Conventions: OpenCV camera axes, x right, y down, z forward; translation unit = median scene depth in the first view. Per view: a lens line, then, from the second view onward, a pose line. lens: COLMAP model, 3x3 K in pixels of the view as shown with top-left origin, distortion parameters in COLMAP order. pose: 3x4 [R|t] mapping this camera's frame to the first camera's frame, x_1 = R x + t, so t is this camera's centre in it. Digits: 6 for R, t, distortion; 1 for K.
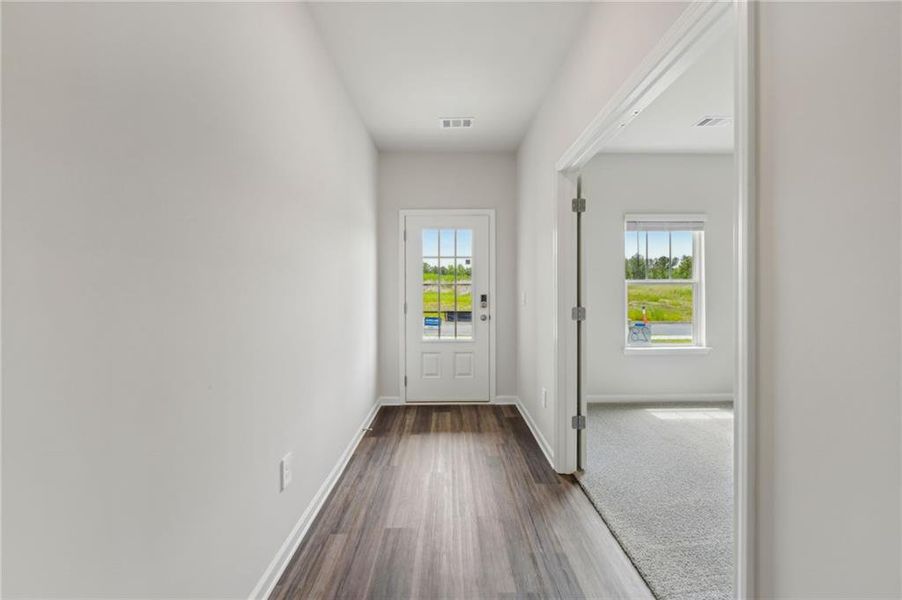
lens RADIAL K [[363.3, 0, 456.8], [0, 363.3, 300.6], [0, 0, 1]] dist [-0.003473, -0.001085]
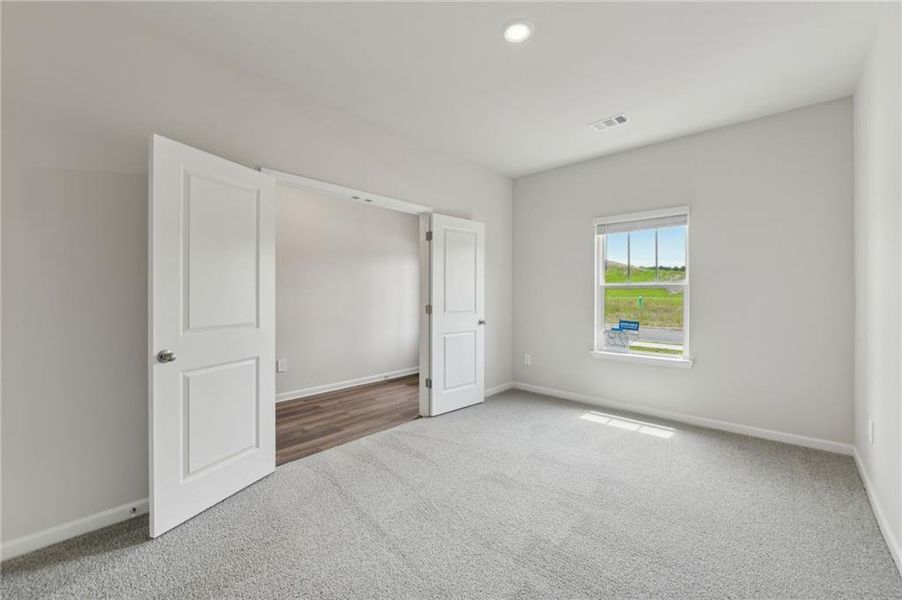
lens RADIAL K [[363.3, 0, 451.2], [0, 363.3, 296.9], [0, 0, 1]] dist [-0.003473, -0.001085]
pose [[0.737321, 0.009723, -0.675472, 0.832339], [-0.019638, 0.999782, -0.007045, -0.003928], [0.675257, 0.018460, 0.737352, -0.013489]]
